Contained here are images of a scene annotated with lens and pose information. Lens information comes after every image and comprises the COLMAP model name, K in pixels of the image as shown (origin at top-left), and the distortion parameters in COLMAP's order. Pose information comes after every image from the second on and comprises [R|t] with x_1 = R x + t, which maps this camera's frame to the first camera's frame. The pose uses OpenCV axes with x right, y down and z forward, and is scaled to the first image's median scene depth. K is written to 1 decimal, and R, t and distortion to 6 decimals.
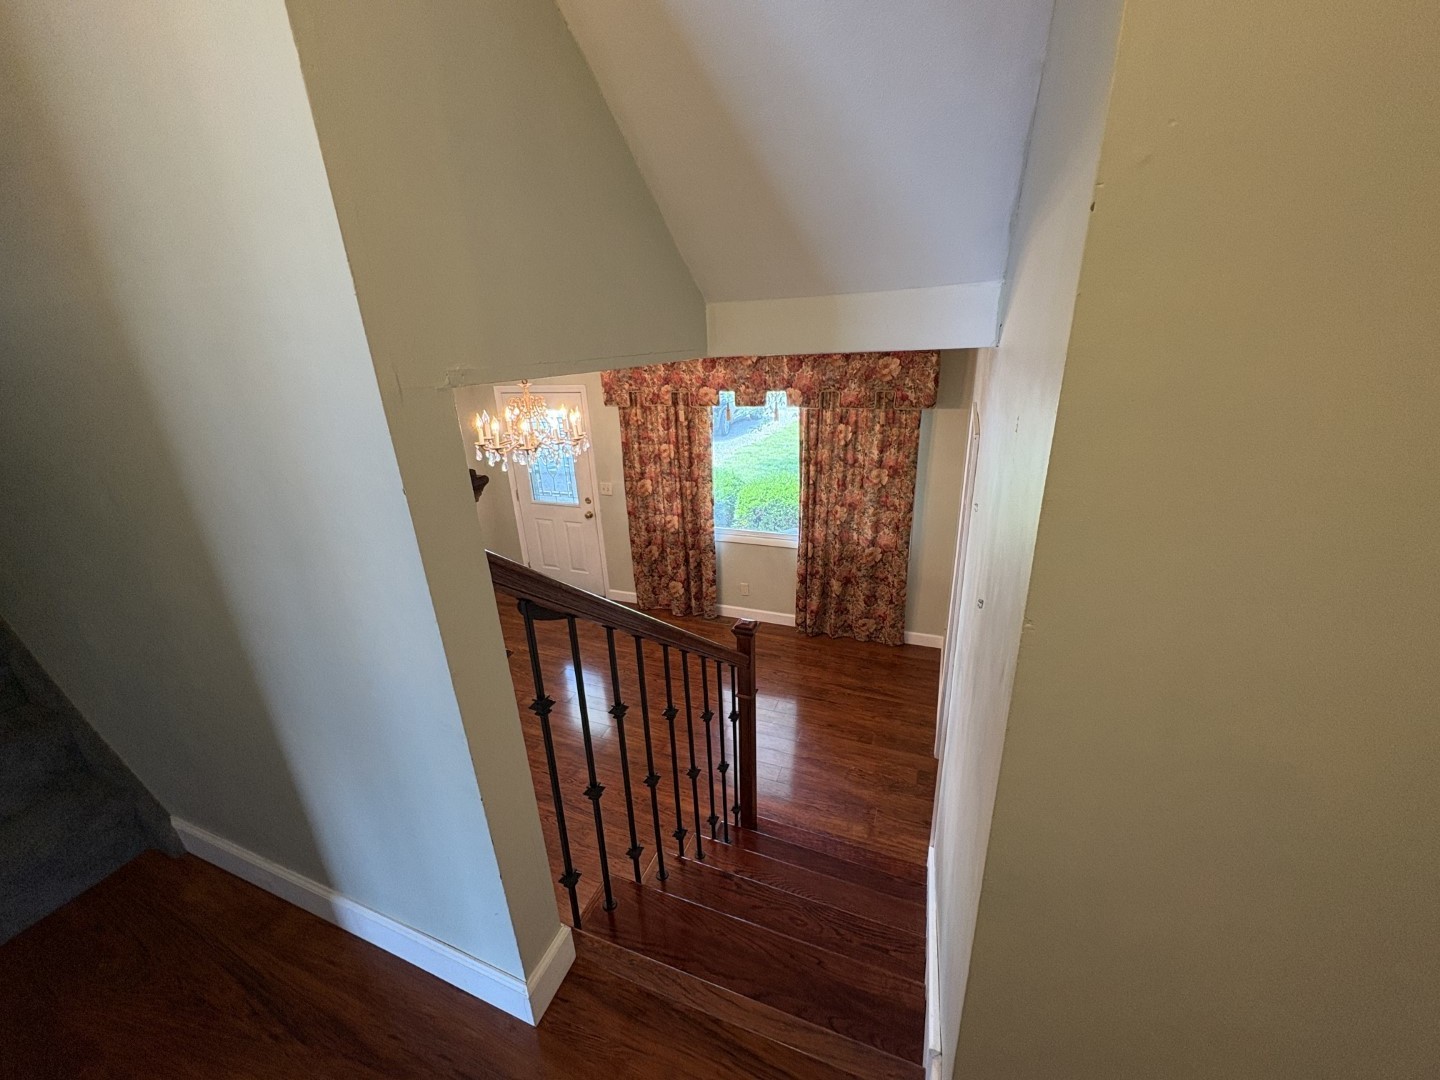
lens RADIAL K [[567.7, 0, 720.3], [0, 567.7, 541.7], [0, 0, 1]] dist [0.003565, 0.000498]
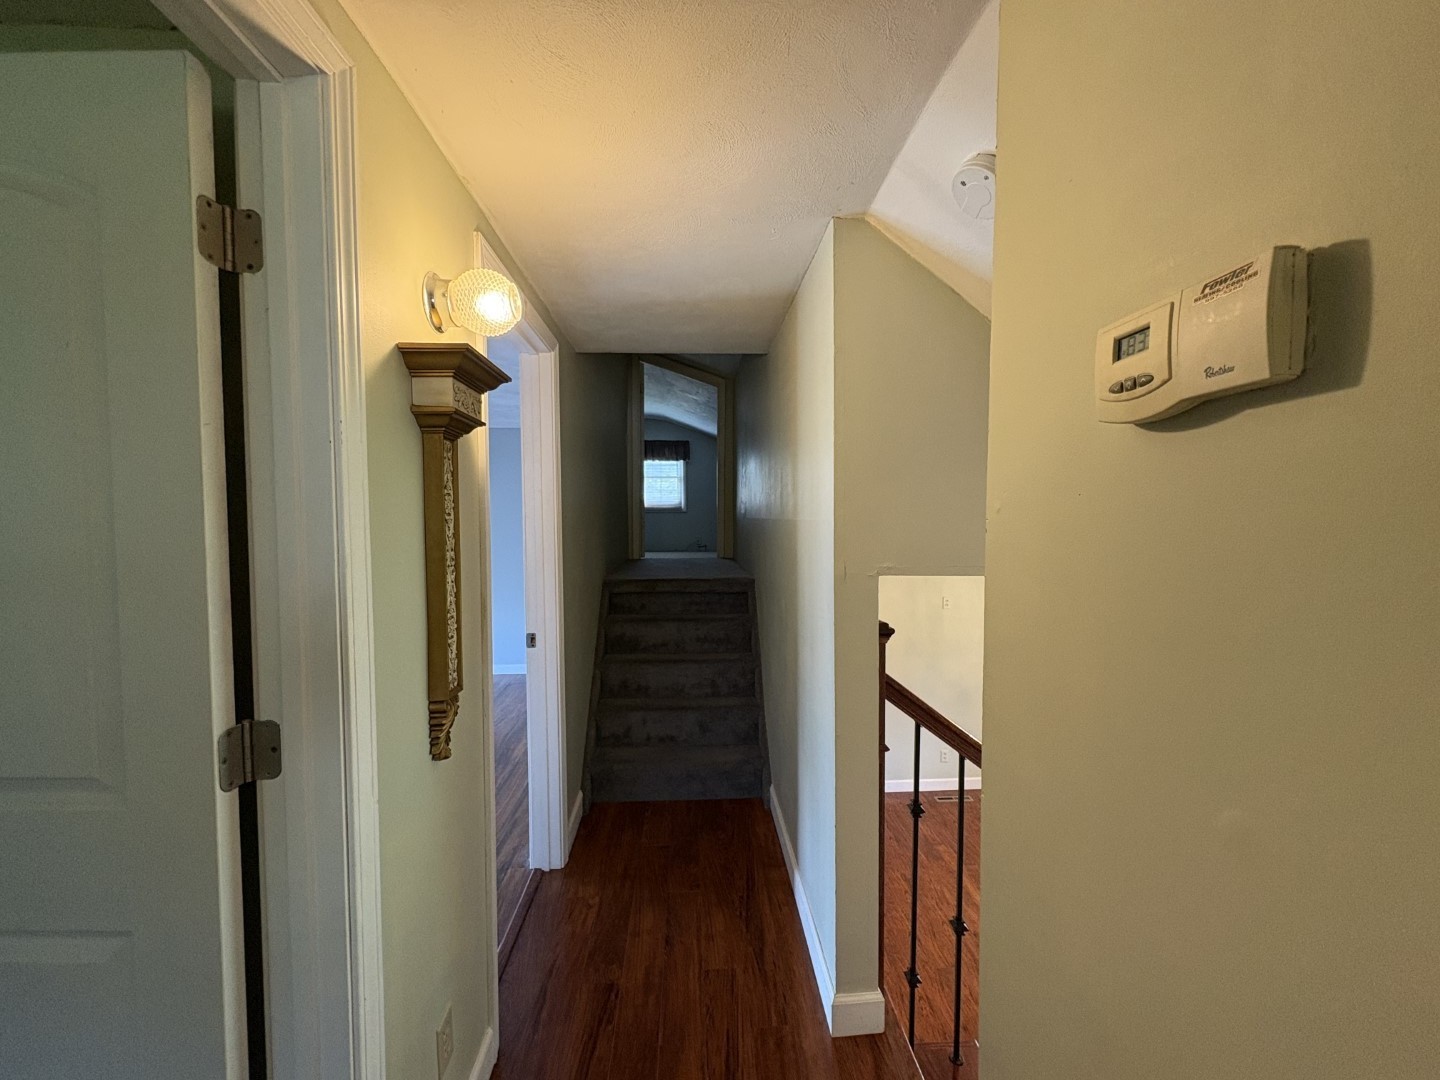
lens RADIAL K [[567.7, 0, 719.7], [0, 567.7, 542.1], [0, 0, 1]] dist [0.003565, 0.000498]
pose [[0.425818, 0.075477, -0.901655, 0.624315], [-0.319486, 0.944868, -0.071787, -0.057022], [0.846527, 0.318635, 0.426456, -0.145567]]
